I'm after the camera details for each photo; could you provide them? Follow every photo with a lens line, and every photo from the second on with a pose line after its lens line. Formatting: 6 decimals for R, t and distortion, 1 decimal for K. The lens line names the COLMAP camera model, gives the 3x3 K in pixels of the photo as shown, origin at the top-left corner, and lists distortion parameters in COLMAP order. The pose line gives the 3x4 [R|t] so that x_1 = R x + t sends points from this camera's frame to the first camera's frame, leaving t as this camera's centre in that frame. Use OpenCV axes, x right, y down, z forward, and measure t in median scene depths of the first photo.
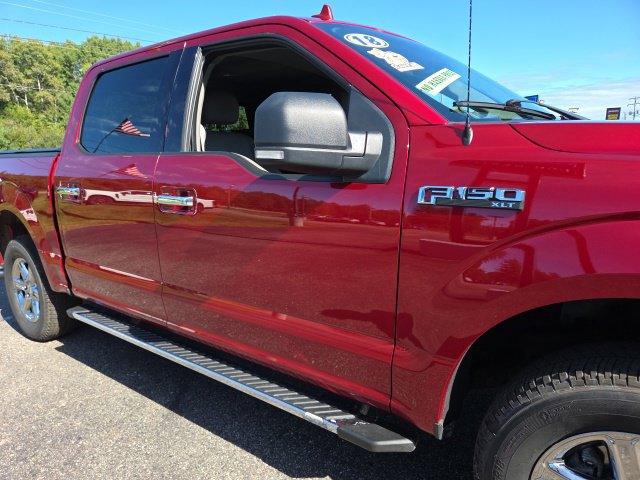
lens RADIAL K [[425.9, 0, 324.1], [0, 425.9, 236.8], [0, 0, 1]] dist [0.067809, -0.052833]
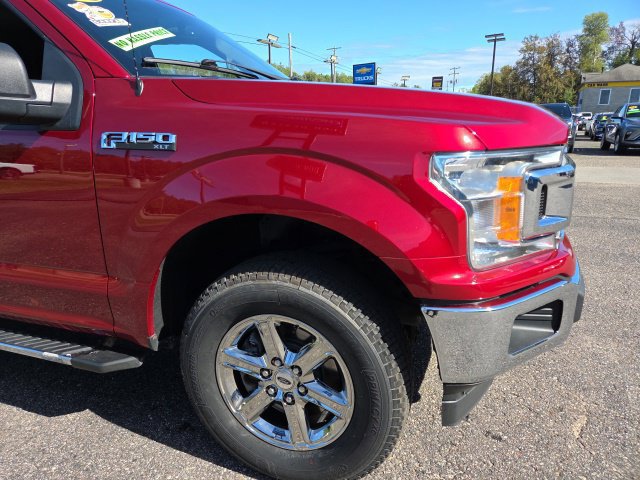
lens RADIAL K [[425.9, 0, 304.0], [0, 425.9, 236.6], [0, 0, 1]] dist [0.067809, -0.052833]
pose [[0.957042, -0.074458, 0.280226, 0.320584], [0.051930, 0.994855, 0.086987, 0.067541], [-0.285261, -0.068698, 0.955985, -0.209715]]
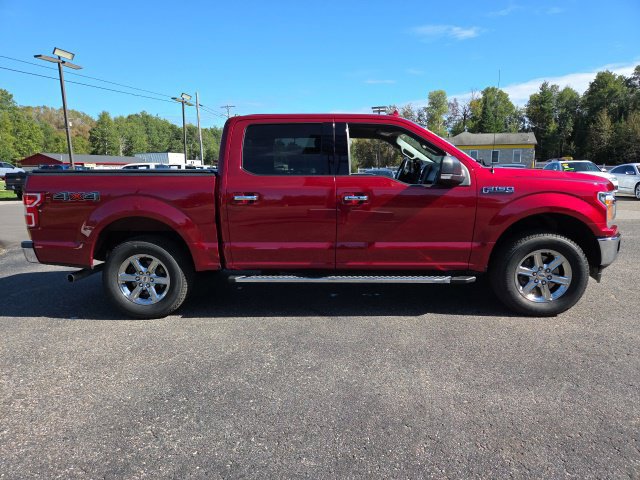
lens RADIAL K [[425.9, 0, 316.2], [0, 425.9, 238.4], [0, 0, 1]] dist [0.067809, -0.052833]
pose [[0.828909, -0.077025, 0.554054, -2.143579], [0.094687, 0.995502, -0.003263, 0.119508], [-0.551311, 0.055166, 0.832474, -0.780232]]
